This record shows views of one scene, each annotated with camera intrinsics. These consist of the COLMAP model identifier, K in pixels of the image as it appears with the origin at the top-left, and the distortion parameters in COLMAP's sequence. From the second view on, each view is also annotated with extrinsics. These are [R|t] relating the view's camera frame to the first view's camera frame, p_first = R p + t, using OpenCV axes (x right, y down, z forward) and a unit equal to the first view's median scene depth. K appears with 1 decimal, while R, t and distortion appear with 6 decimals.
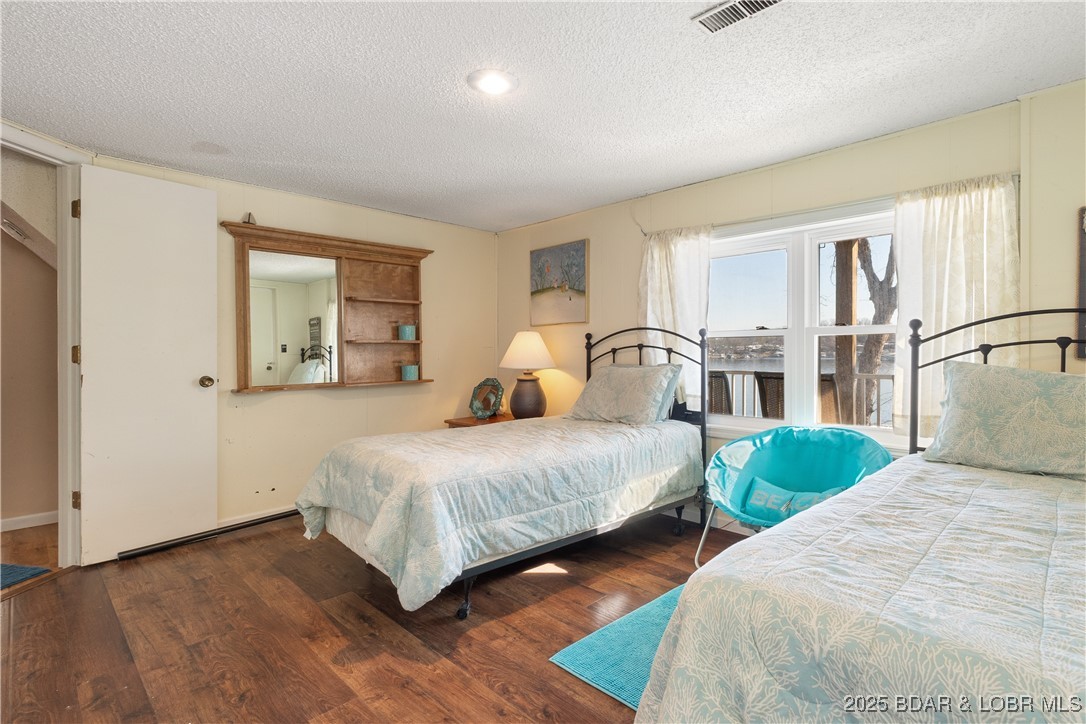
lens RADIAL K [[526.9, 0, 543.6], [0, 526.9, 371.1], [0, 0, 1]] dist [0.001412, 0.000242]
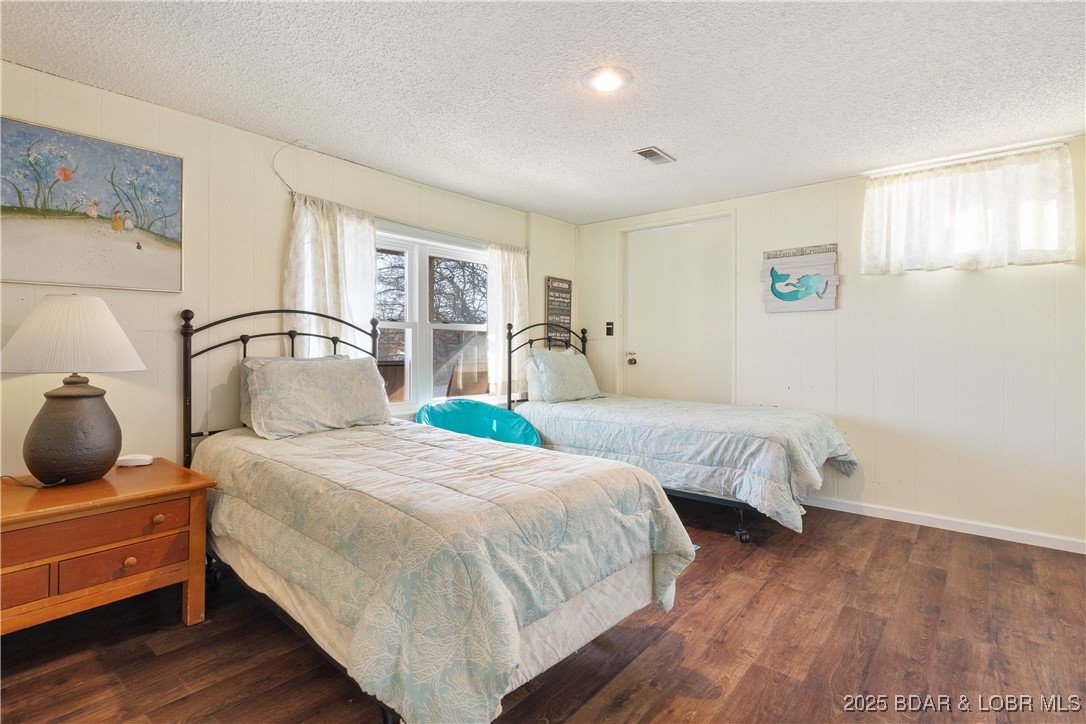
lens RADIAL K [[523.7, 0, 543.0], [0, 523.7, 362.0], [0, 0, 1]] dist [-0.000406, -0.000224]
pose [[-0.089949, -0.031651, 0.995443, -0.686913], [0.028891, 0.998991, 0.034374, -0.022924], [-0.995527, 0.031851, -0.088943, 0.760352]]
